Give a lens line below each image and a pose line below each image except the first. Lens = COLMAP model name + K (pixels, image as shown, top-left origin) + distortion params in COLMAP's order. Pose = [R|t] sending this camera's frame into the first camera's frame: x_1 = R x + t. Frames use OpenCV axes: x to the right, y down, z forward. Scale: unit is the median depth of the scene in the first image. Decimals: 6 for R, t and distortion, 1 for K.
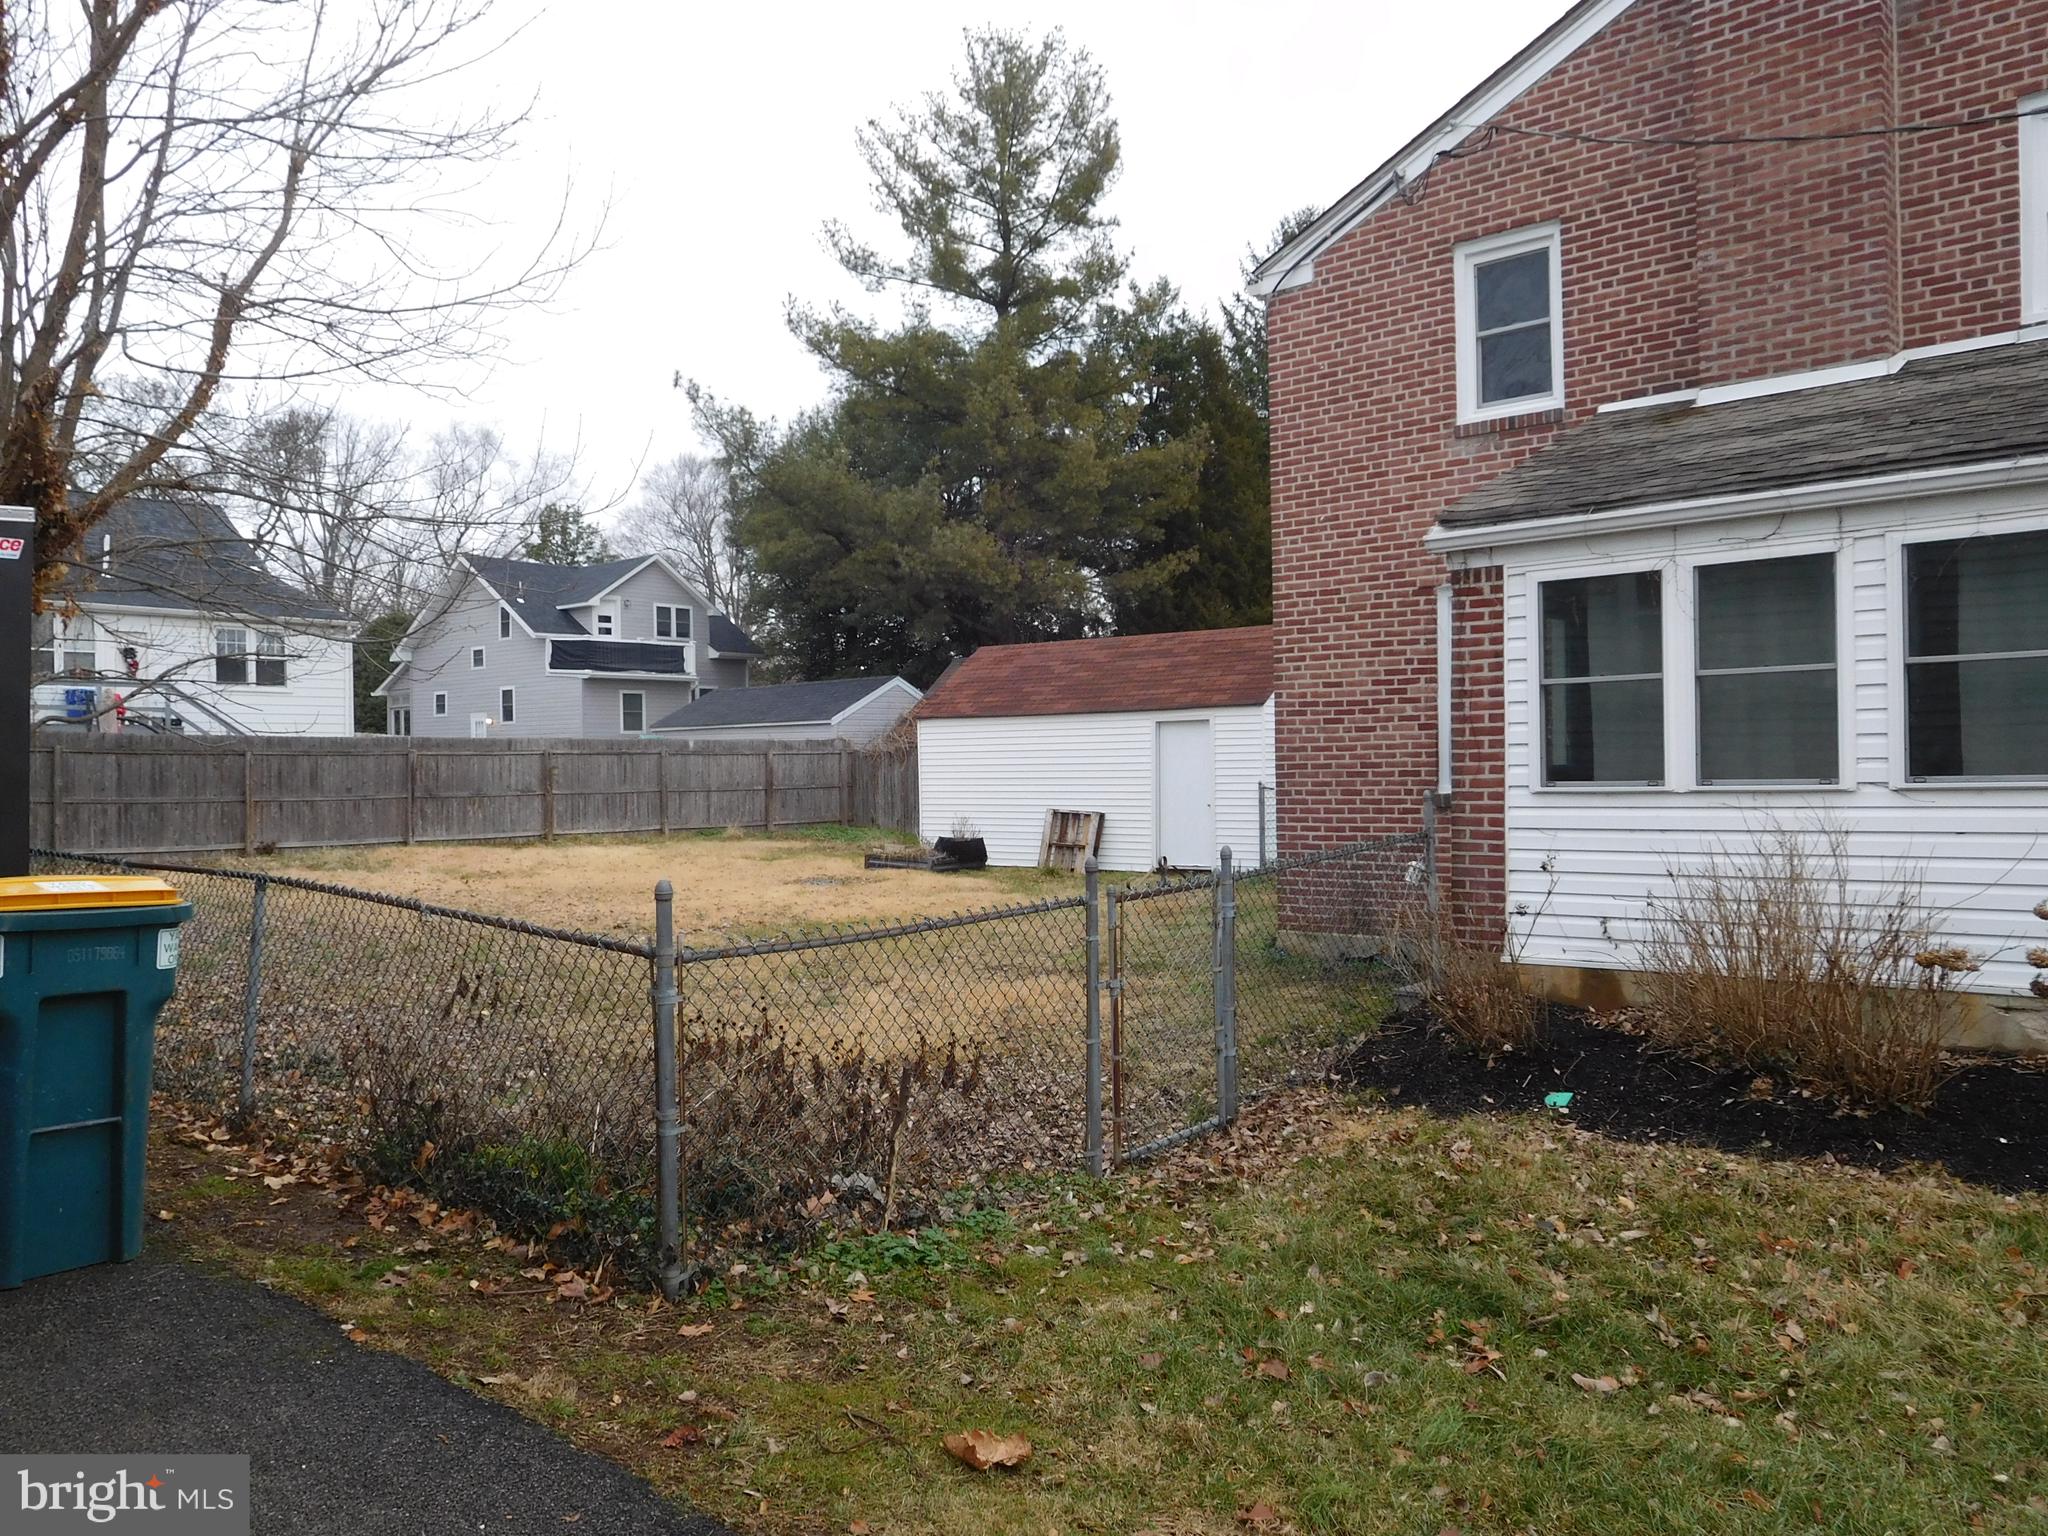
lens RADIAL K [[1552.6, 0, 1024.0], [0, 1552.6, 768.0], [0, 0, 1]] dist [-0.001811, 0.004706]
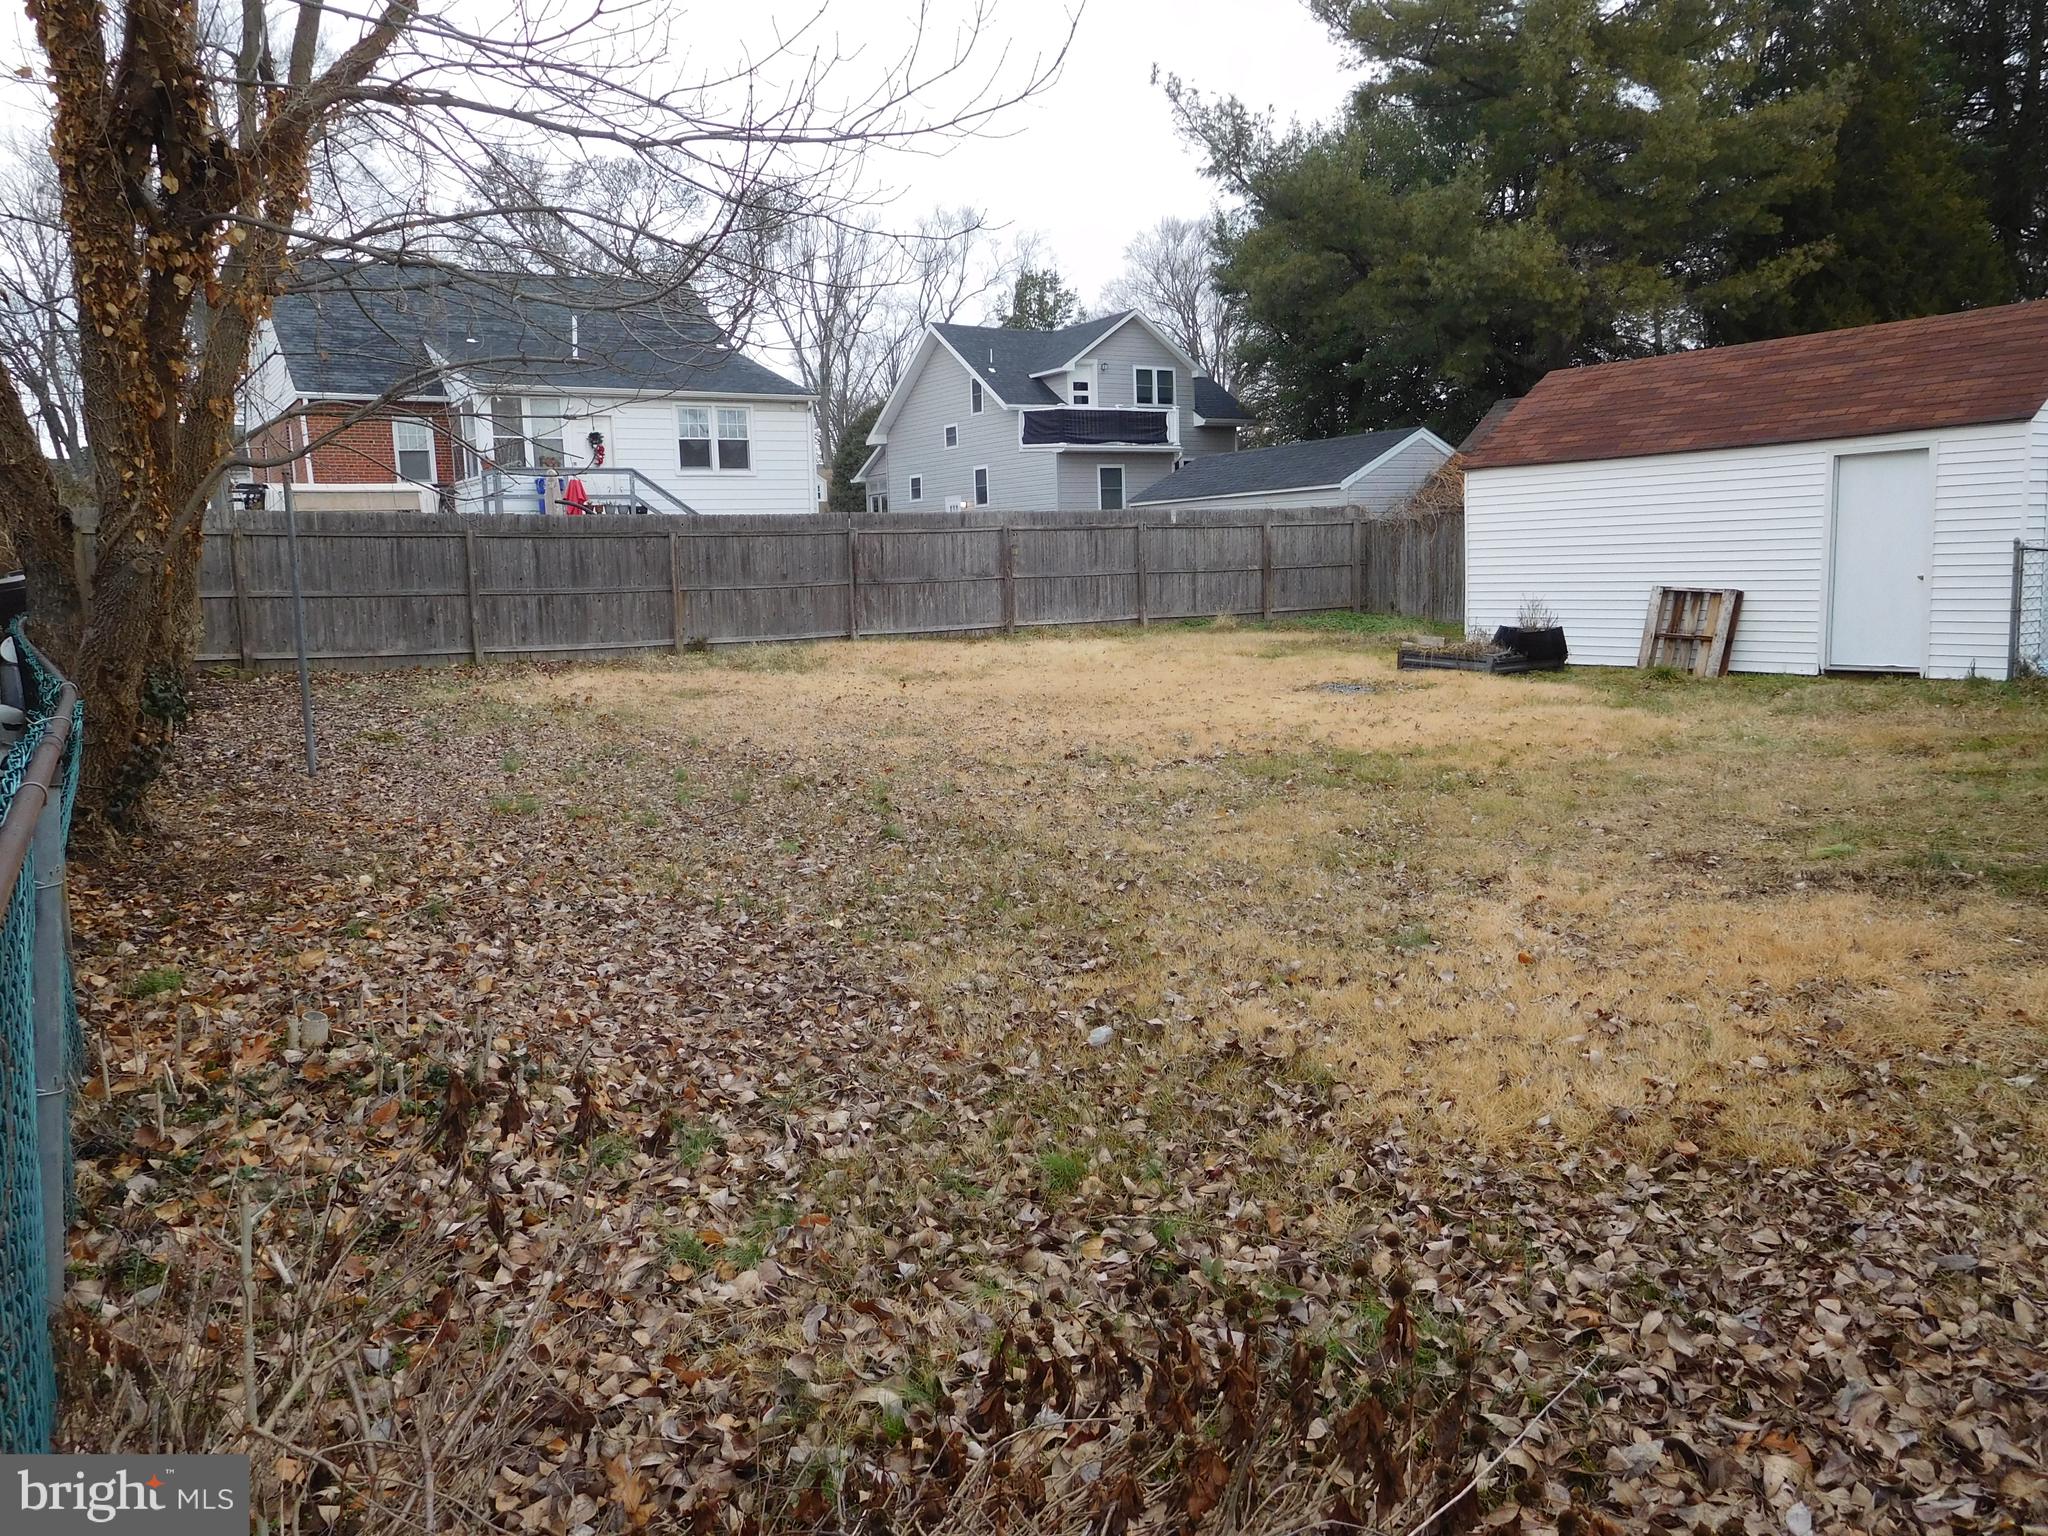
lens RADIAL K [[1550.5, 0, 1021.6], [0, 1550.5, 780.3], [0, 0, 1]] dist [-0.007690, 0.004147]
pose [[0.951978, 0.023498, -0.305262, -0.030864], [0.020629, 0.989861, 0.140530, 0.005780], [0.305469, -0.140079, 0.941842, 0.152826]]
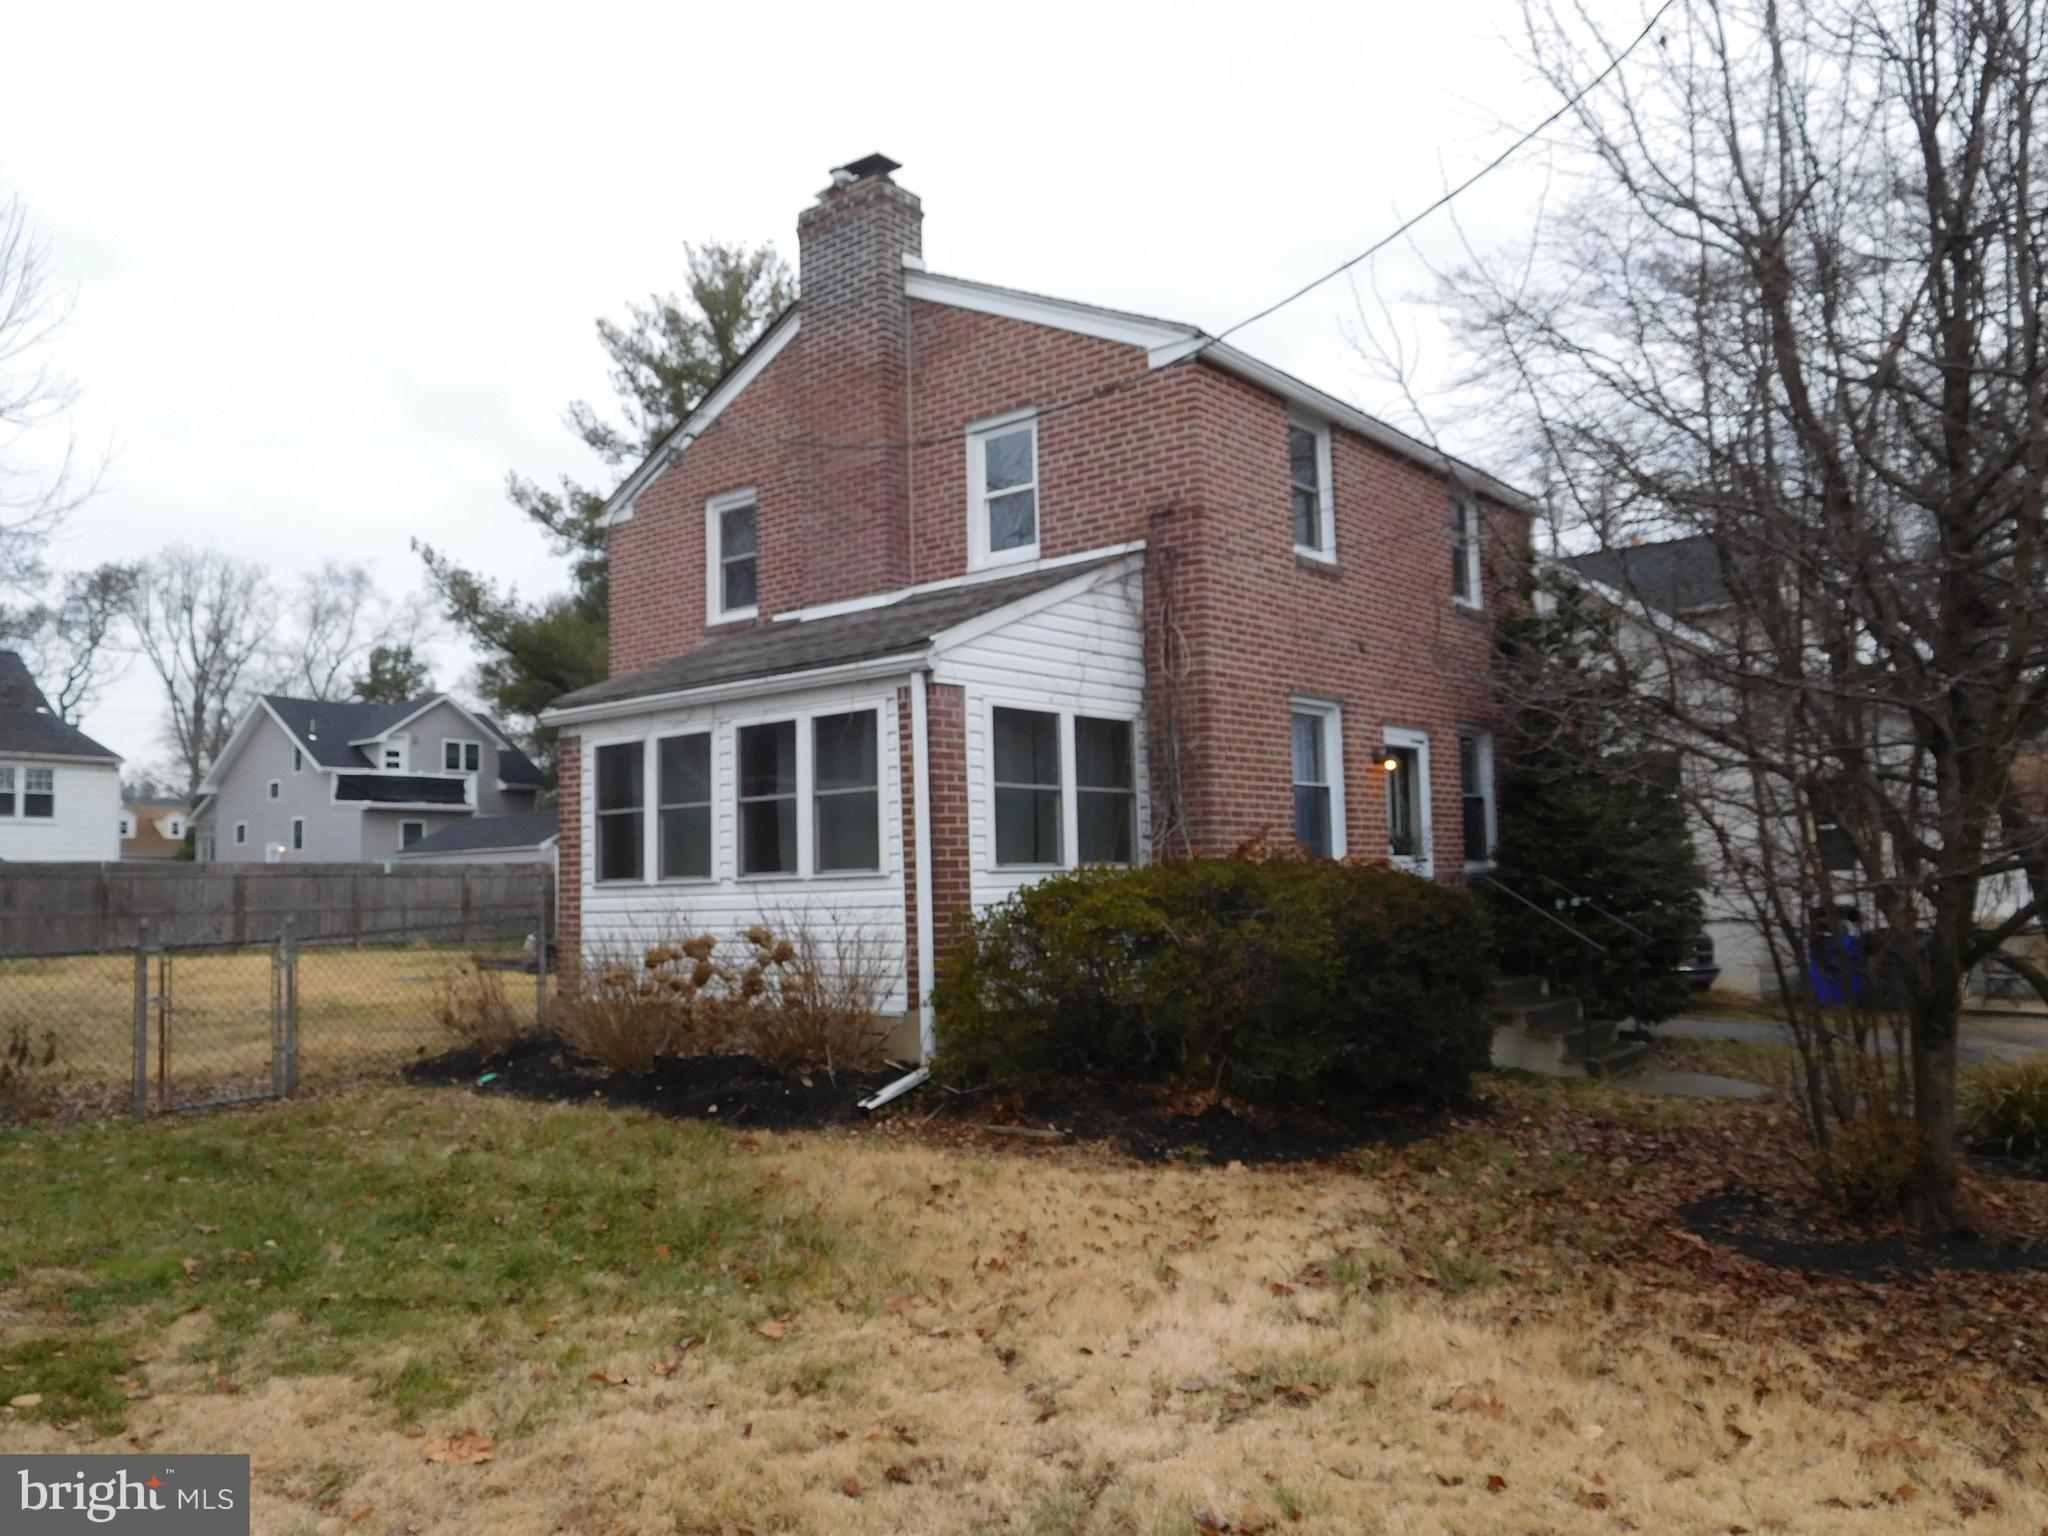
lens RADIAL K [[1550.5, 0, 1021.6], [0, 1550.5, 780.3], [0, 0, 1]] dist [-0.007690, 0.004147]
pose [[0.999113, -0.004113, 0.041917, 0.177631], [0.007184, 0.997279, -0.073368, 0.006648], [-0.041501, 0.073604, 0.996424, -0.133041]]
